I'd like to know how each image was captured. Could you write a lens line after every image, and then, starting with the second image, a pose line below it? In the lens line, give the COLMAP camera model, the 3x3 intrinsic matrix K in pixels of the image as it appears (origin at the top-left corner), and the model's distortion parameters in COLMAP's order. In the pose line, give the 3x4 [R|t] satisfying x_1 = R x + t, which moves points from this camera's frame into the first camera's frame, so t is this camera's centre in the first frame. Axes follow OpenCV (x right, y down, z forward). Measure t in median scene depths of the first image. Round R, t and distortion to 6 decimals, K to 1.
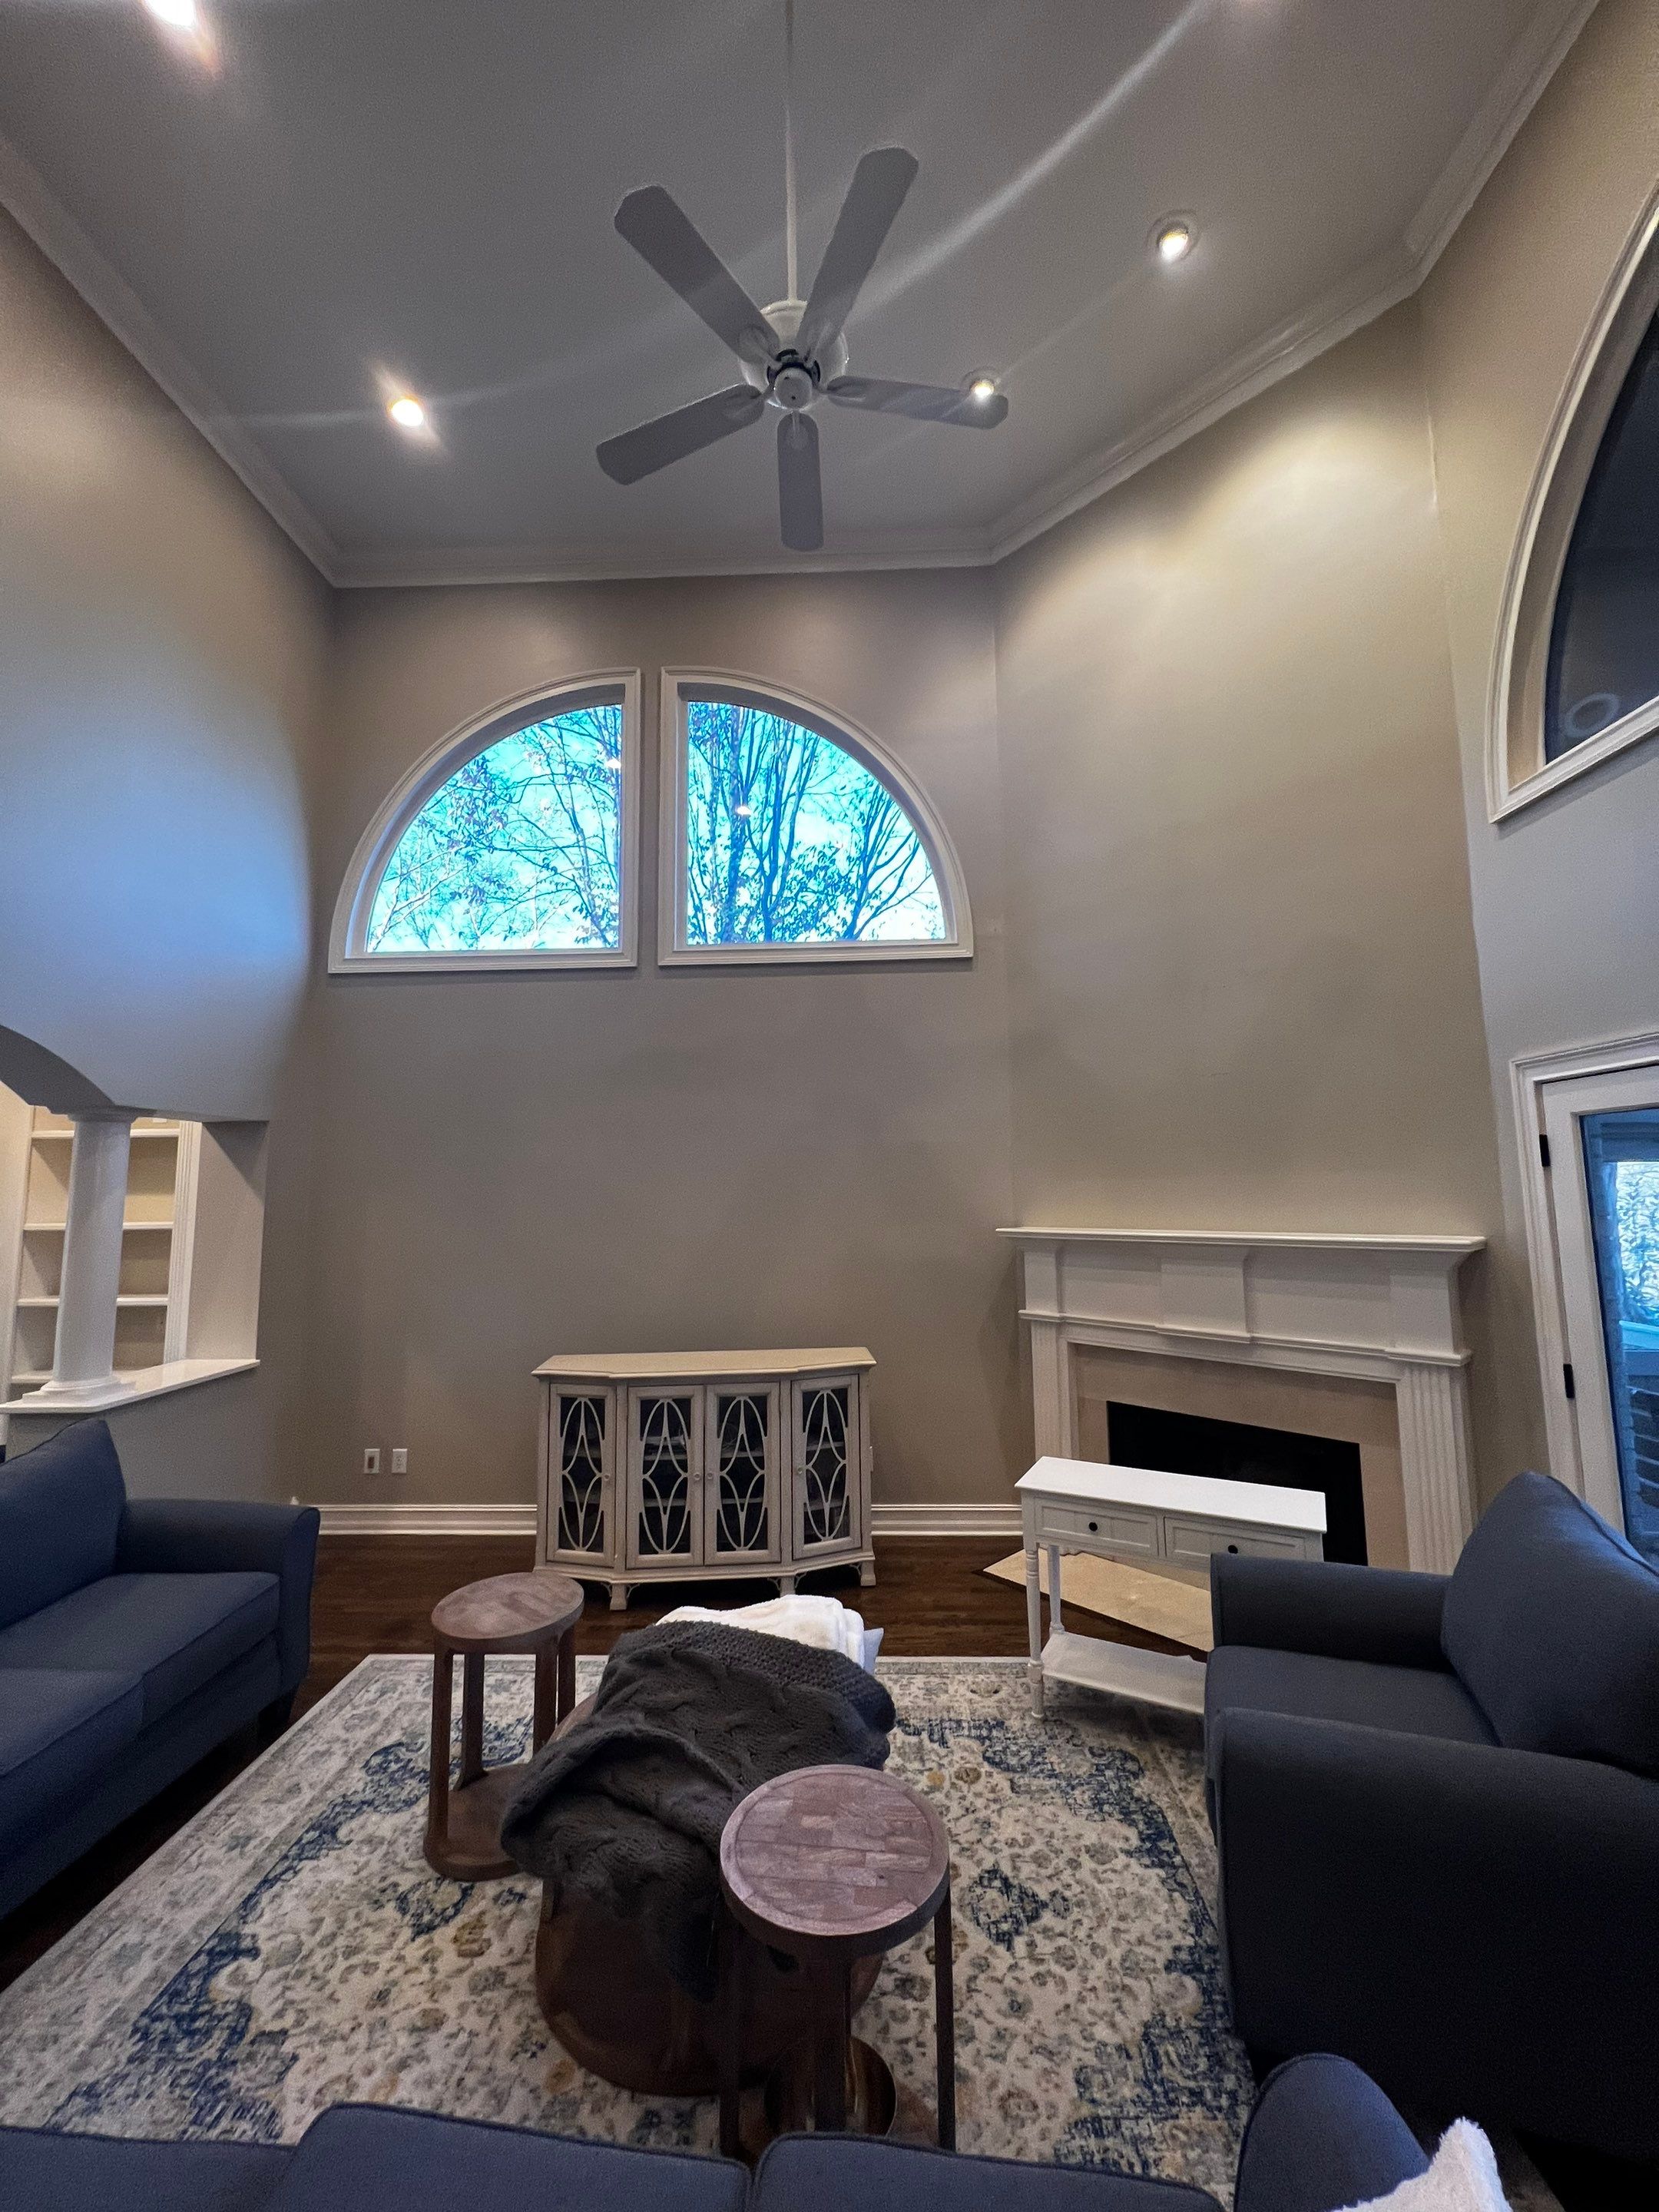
lens RADIAL K [[886.8, 0, 833.6], [0, 886.8, 1102.6], [0, 0, 1]] dist [0.001265, 0.000644]
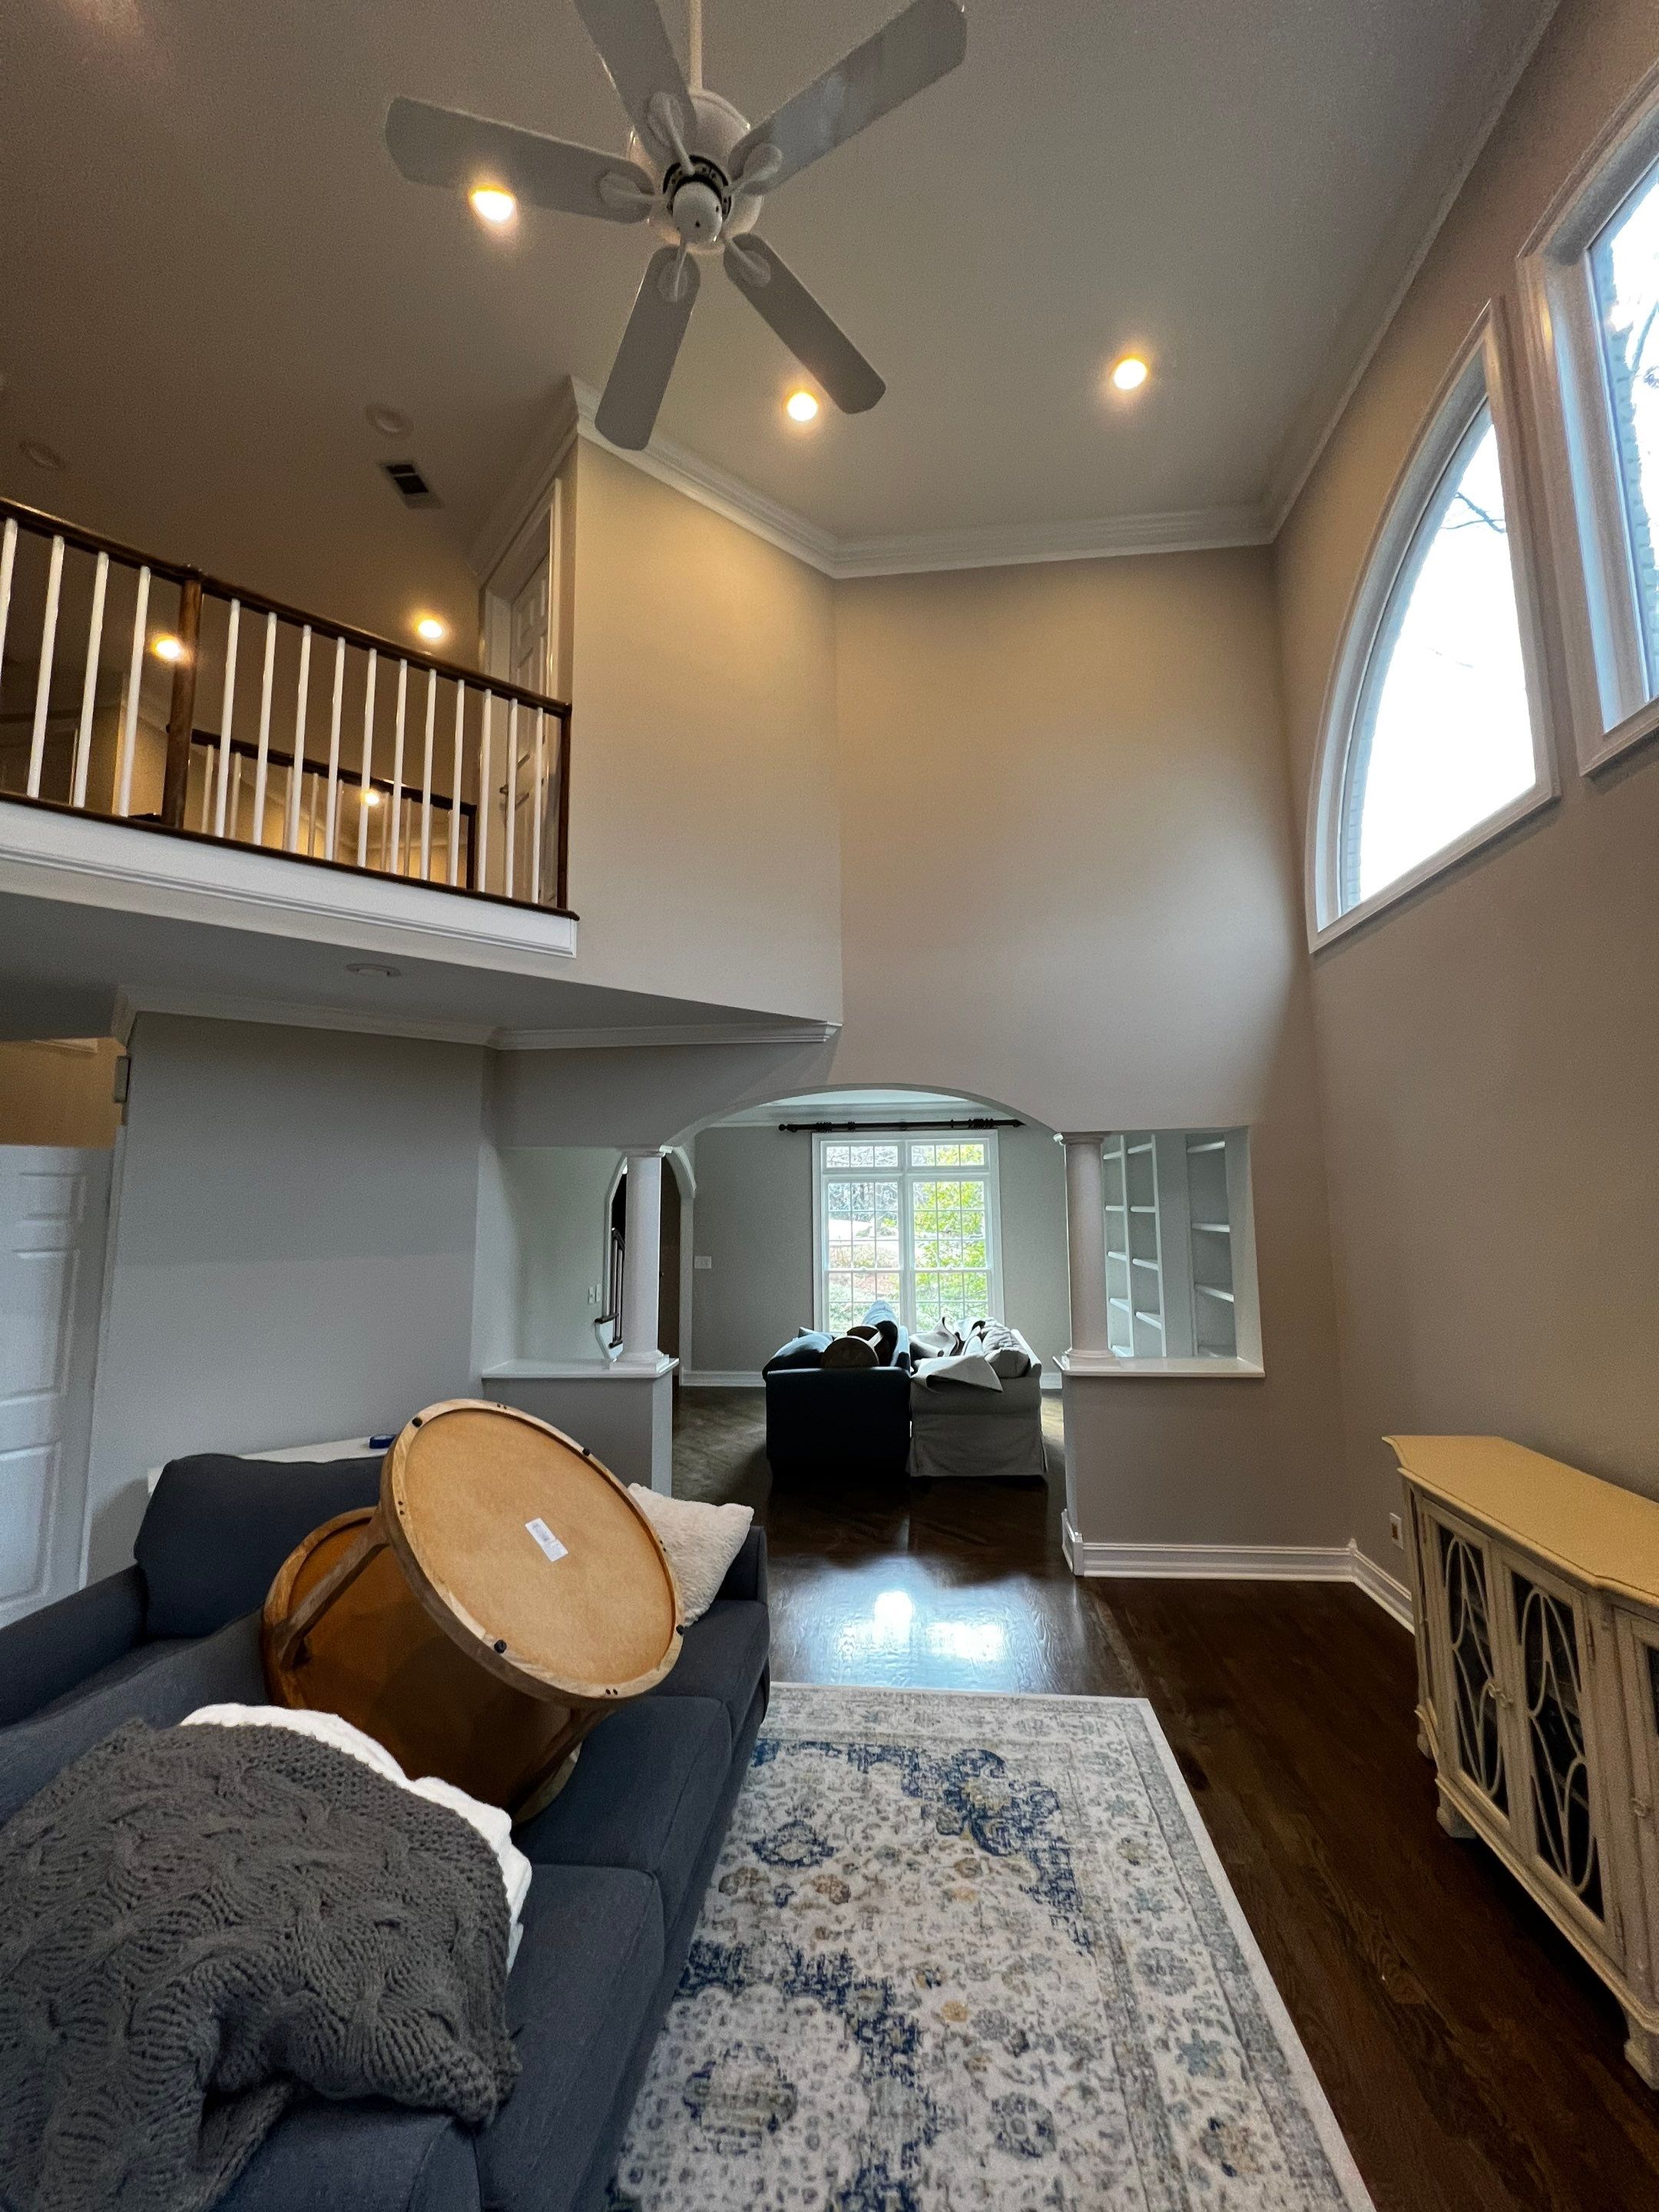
lens RADIAL K [[886.8, 0, 833.6], [0, 886.8, 1102.6], [0, 0, 1]] dist [0.001265, 0.000644]
pose [[-0.091345, -0.092140, -0.991547, 0.433735], [0.134181, 0.985491, -0.103938, 0.039271], [0.986738, -0.142541, -0.077657, 0.708573]]
